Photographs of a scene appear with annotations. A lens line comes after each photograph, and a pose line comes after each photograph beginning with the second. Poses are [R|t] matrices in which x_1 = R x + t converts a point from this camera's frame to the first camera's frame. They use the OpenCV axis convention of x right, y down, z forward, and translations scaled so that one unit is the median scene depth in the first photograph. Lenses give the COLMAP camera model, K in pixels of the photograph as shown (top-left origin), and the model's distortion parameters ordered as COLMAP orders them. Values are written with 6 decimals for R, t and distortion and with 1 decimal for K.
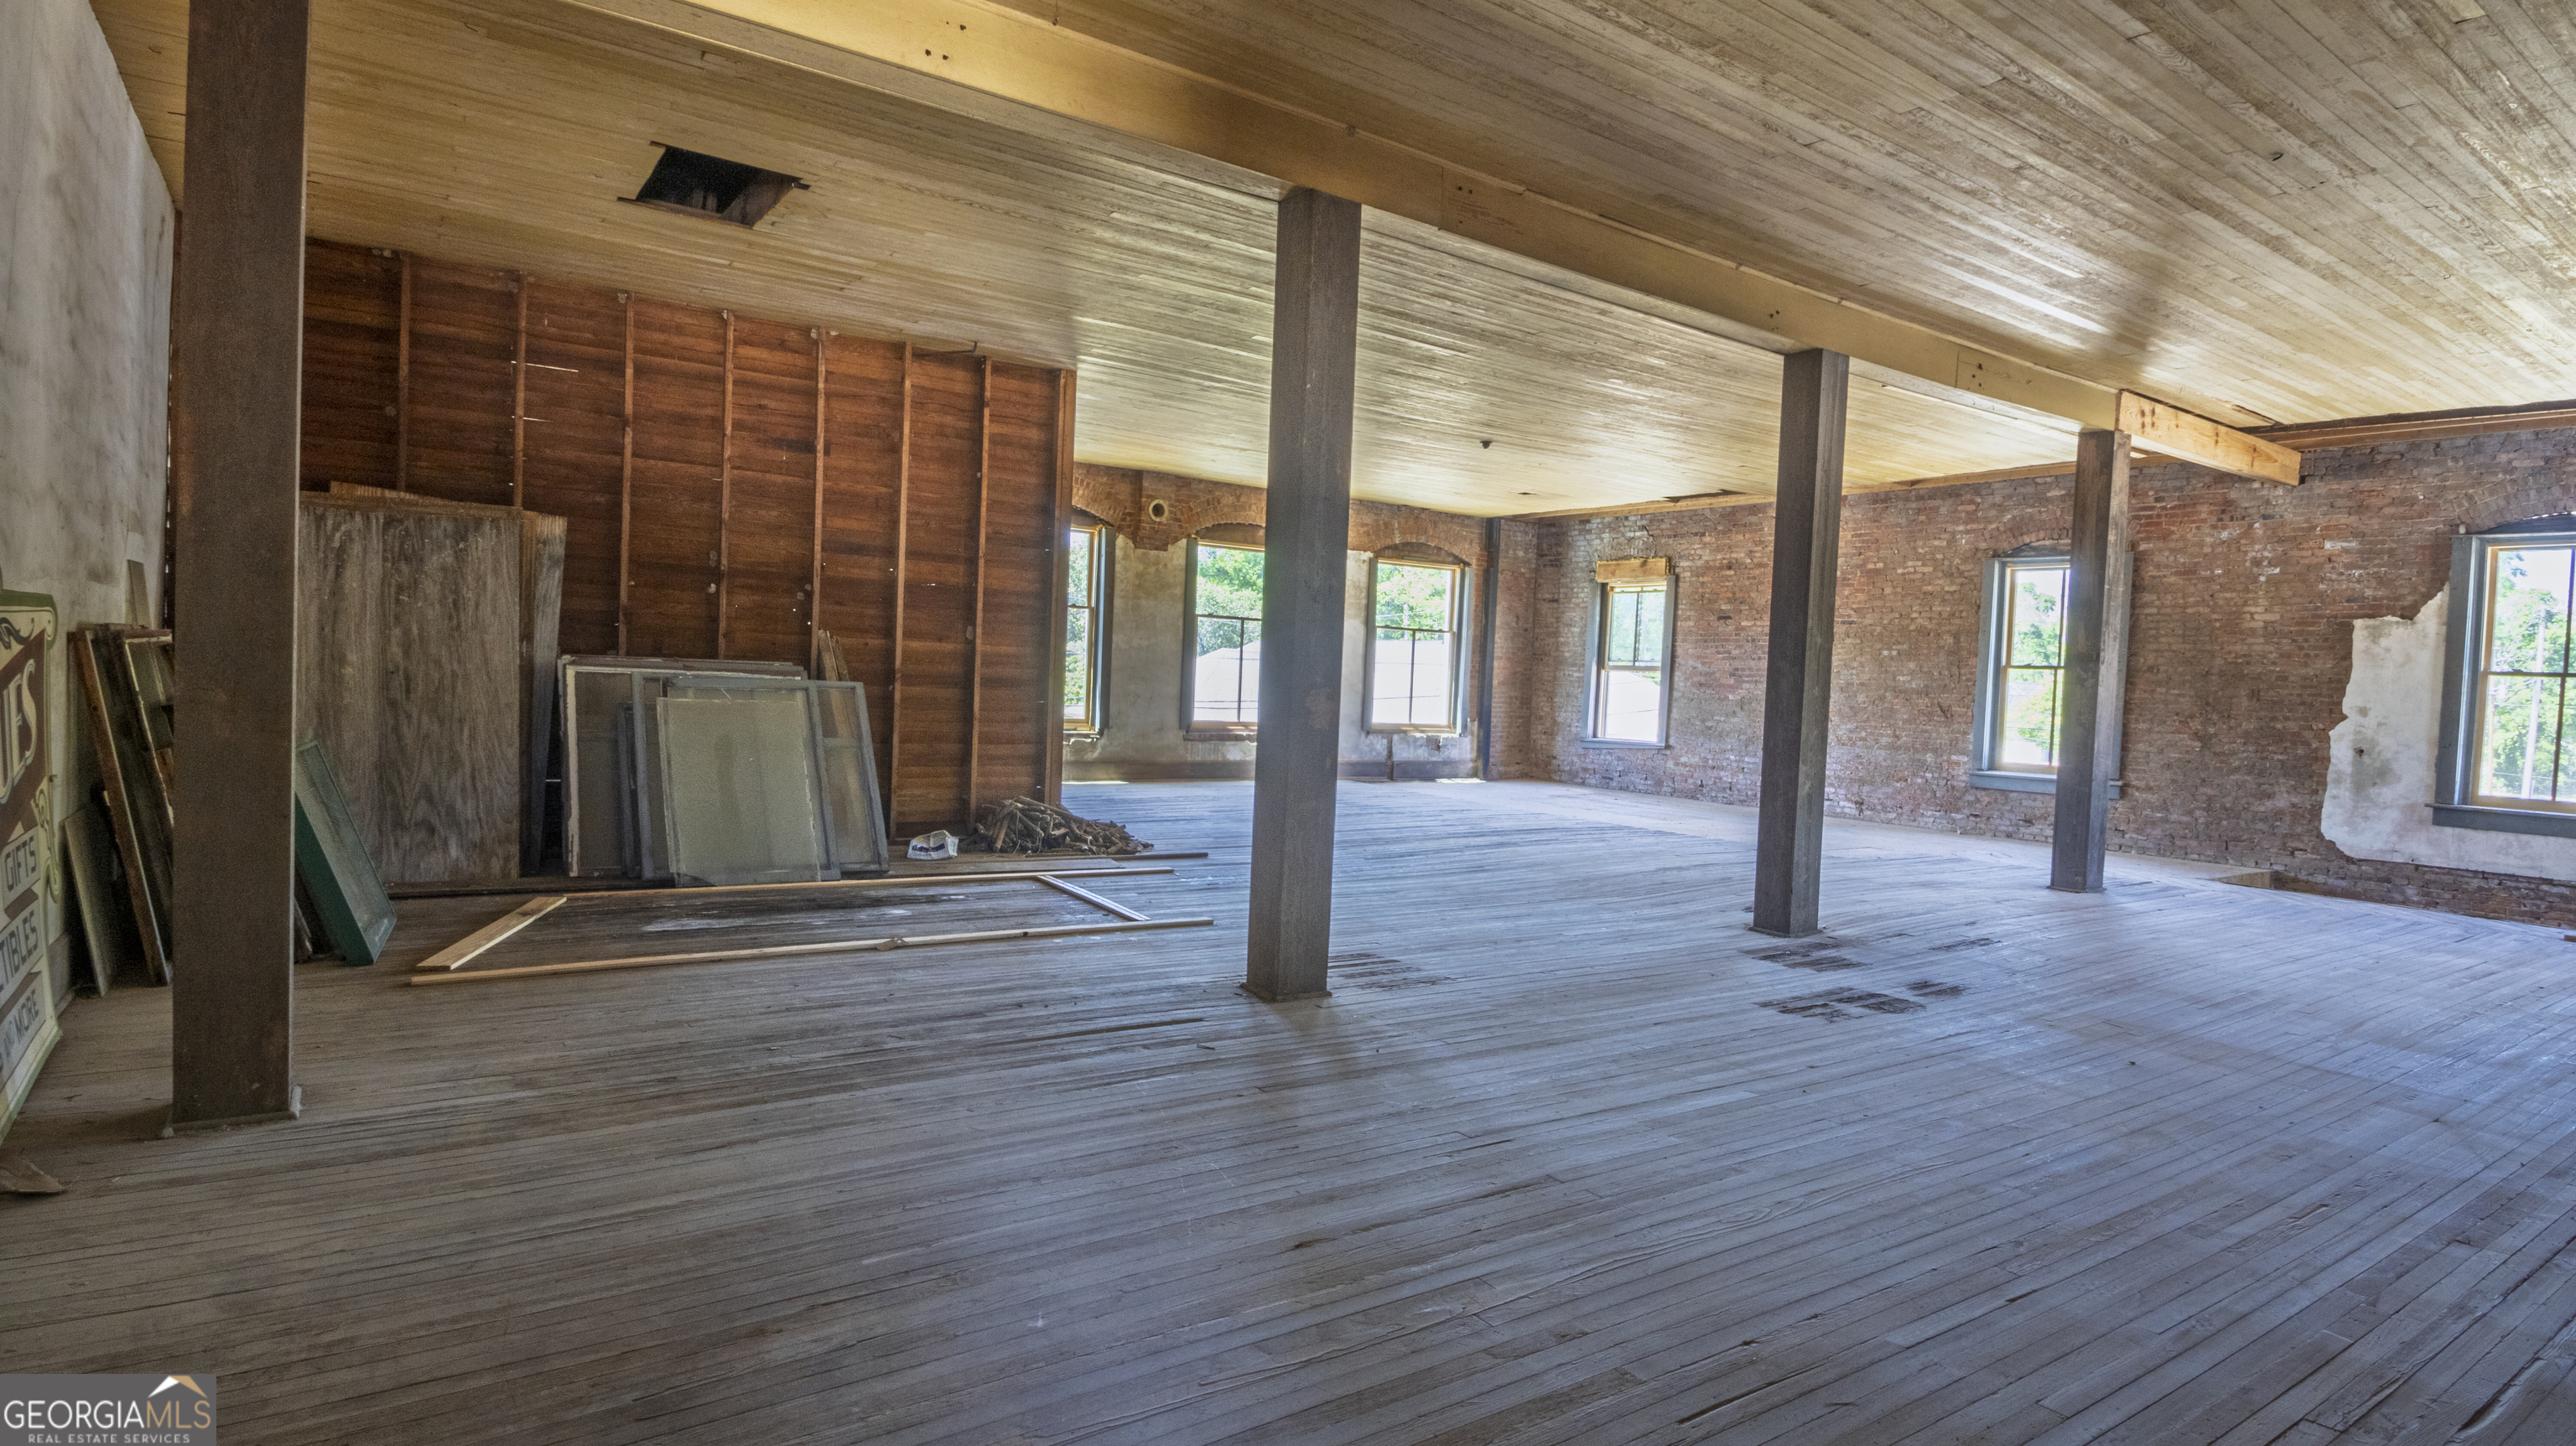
lens RADIAL K [[1325.3, 0, 1290.3], [0, 1325.3, 729.0], [0, 0, 1]] dist [-0.003070, -0.010479]
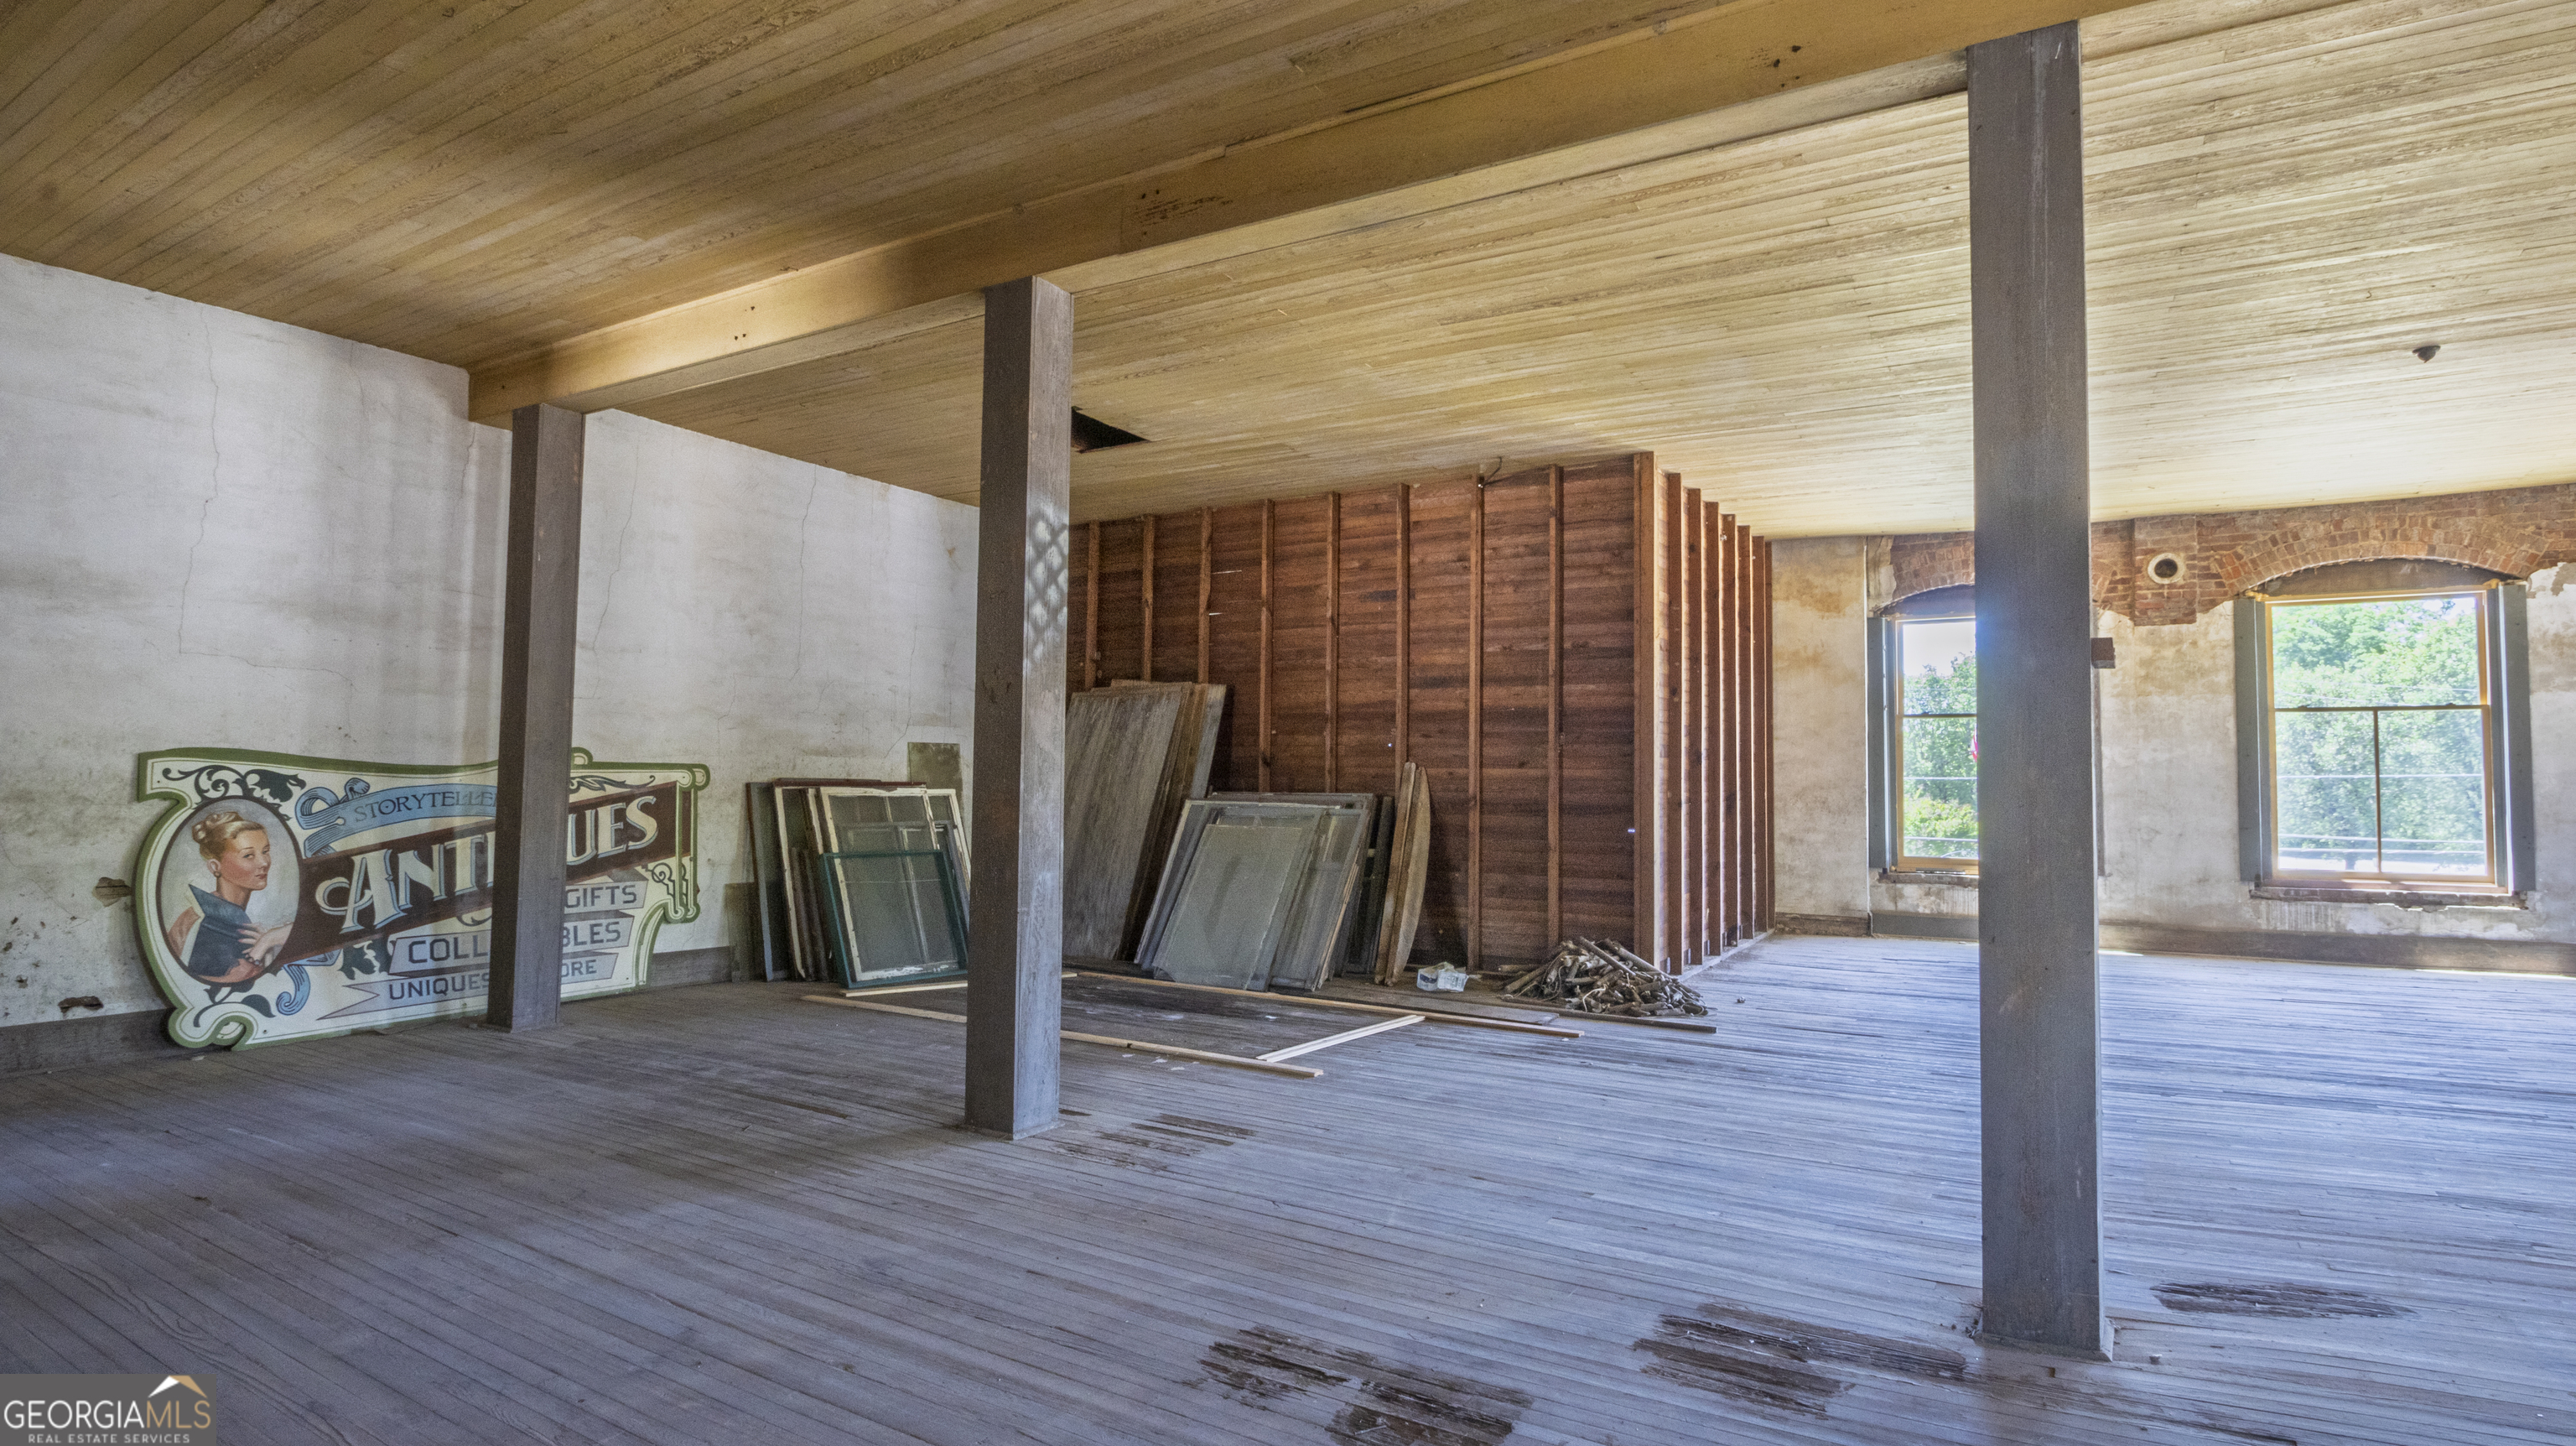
lens RADIAL K [[1325.7, 0, 1292.4], [0, 1325.7, 717.4], [0, 0, 1]] dist [-0.003070, -0.010479]
pose [[0.404788, -0.085046, -0.910447, 0.351003], [-0.029784, 0.993911, -0.106085, 0.002971], [0.913926, 0.070058, 0.399790, 0.299220]]
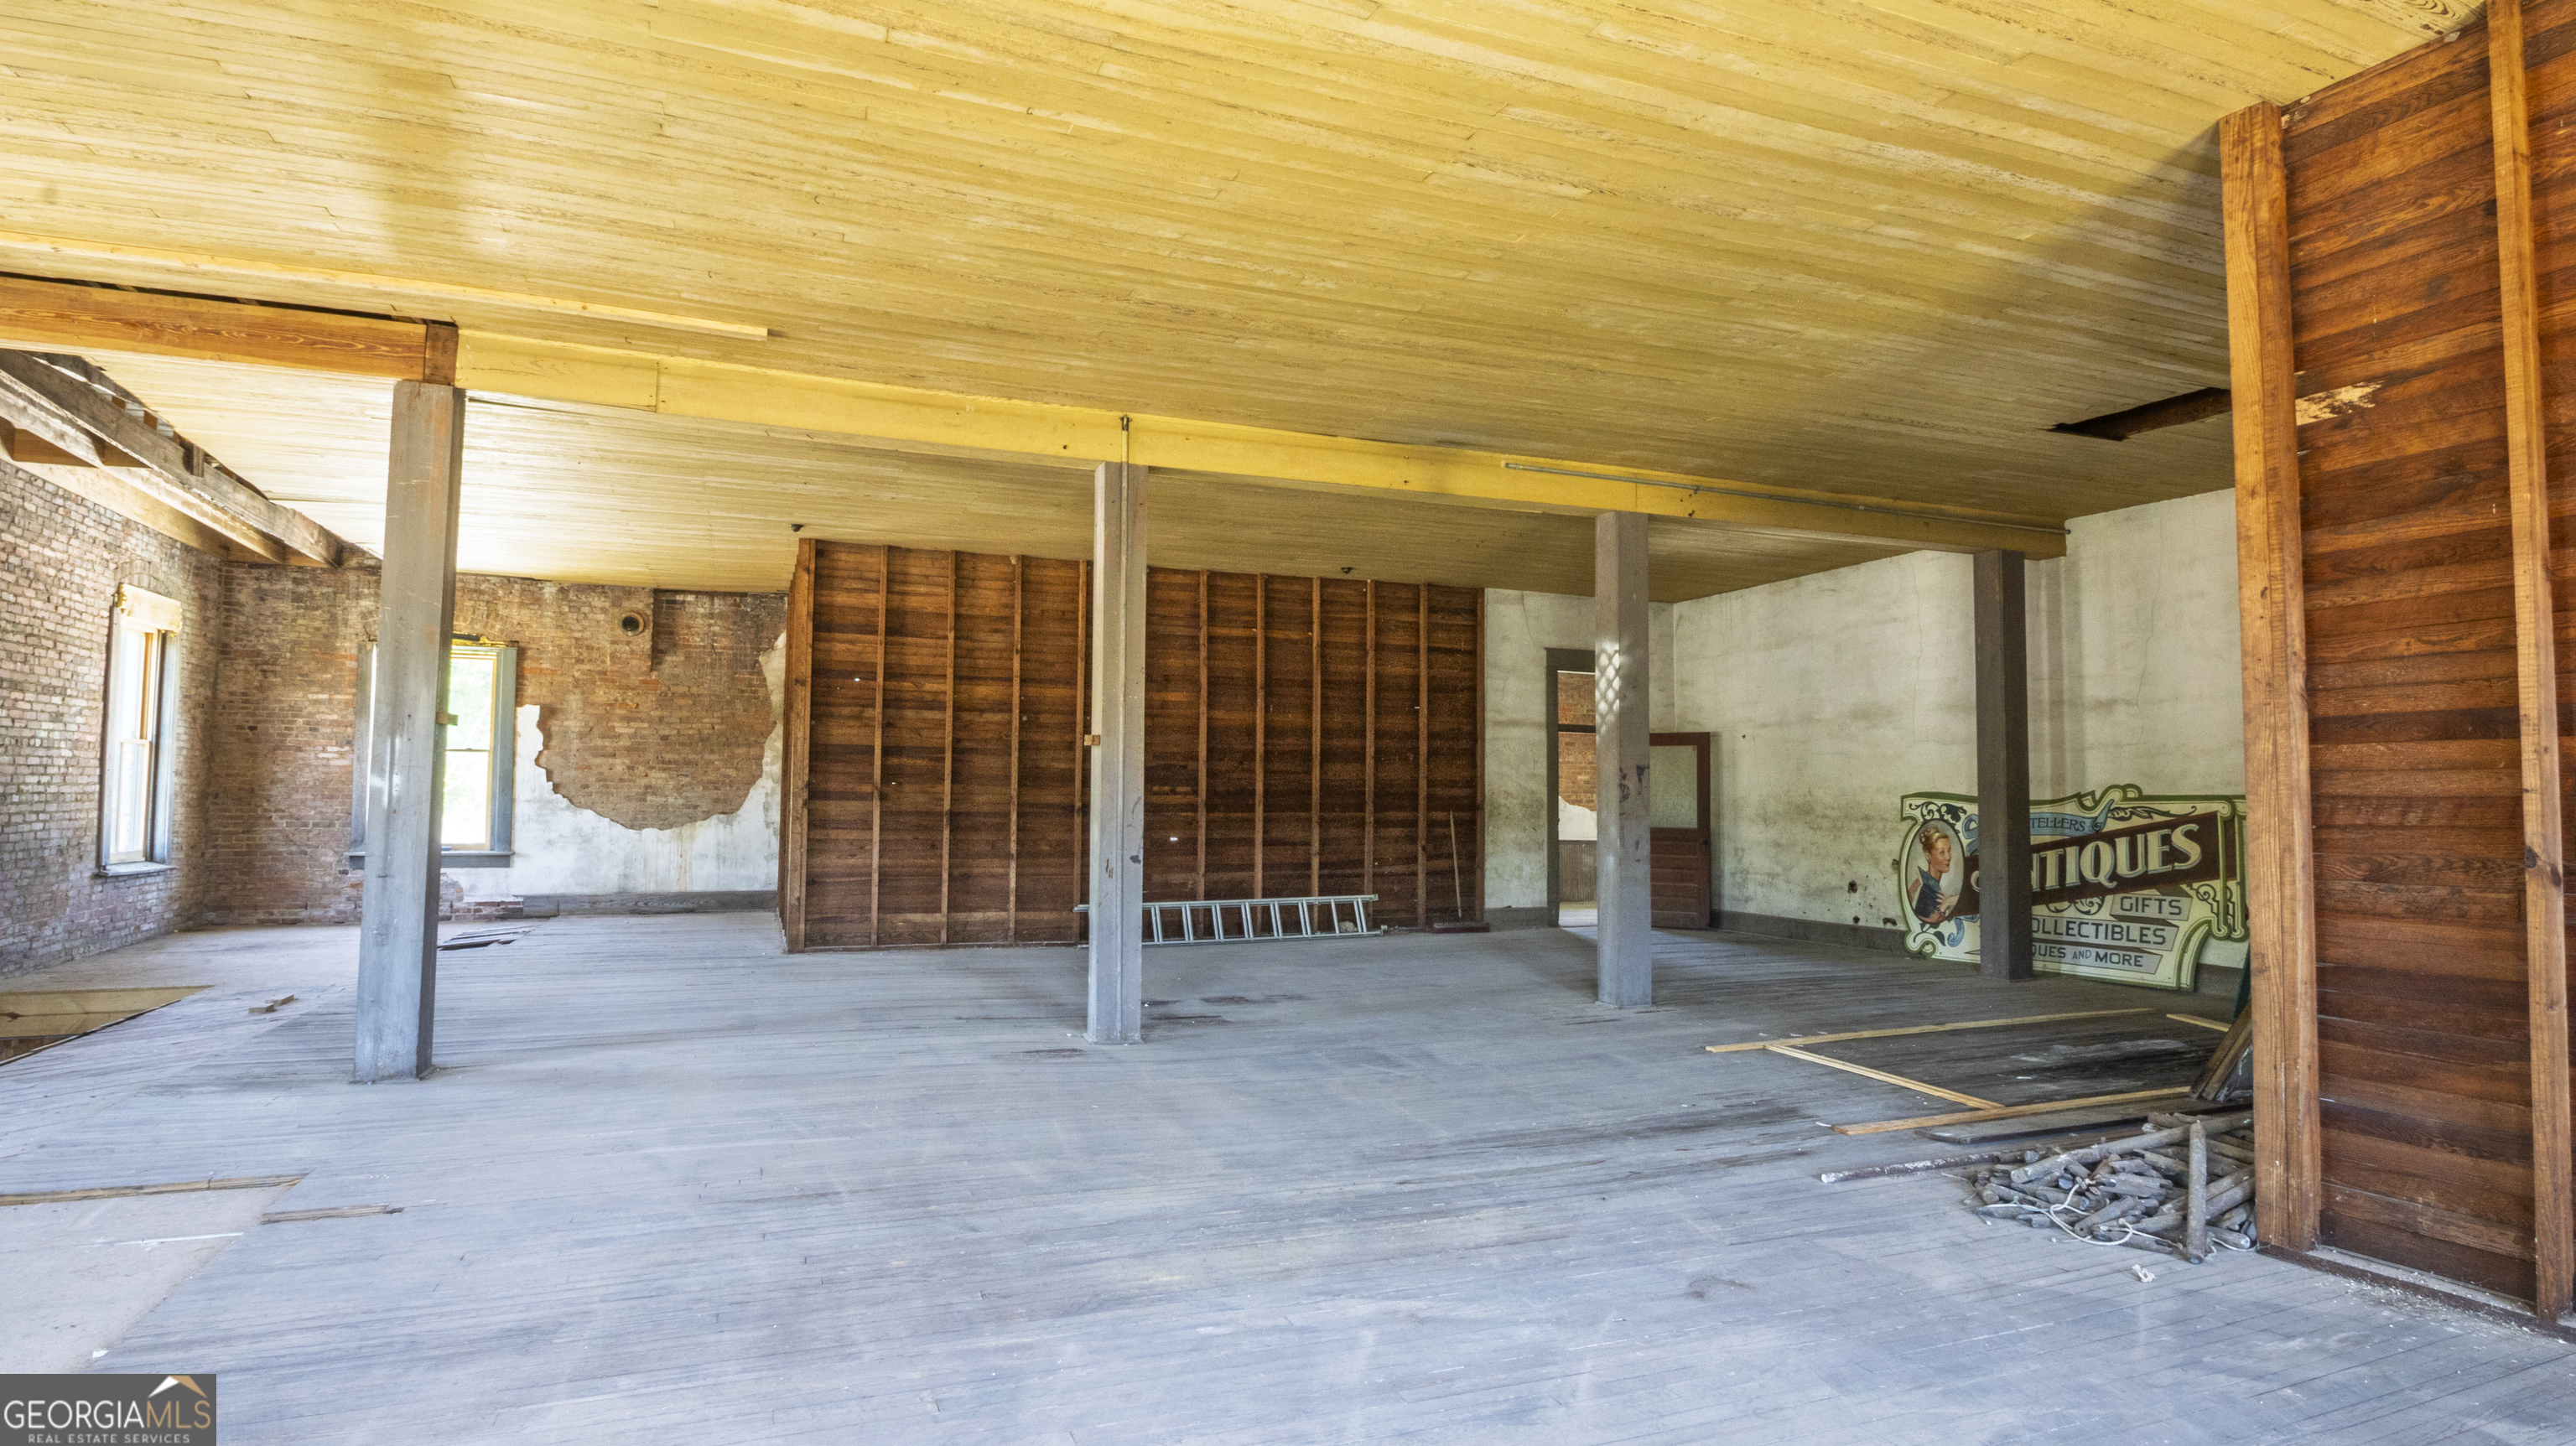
lens RADIAL K [[1325.3, 0, 1289.1], [0, 1325.3, 717.5], [0, 0, 1]] dist [-0.003070, -0.010479]
pose [[-0.974670, -0.036942, 0.220577, 0.018893], [-0.040604, 0.999102, -0.012089, -0.040952], [-0.219933, -0.020739, -0.975295, 0.991237]]
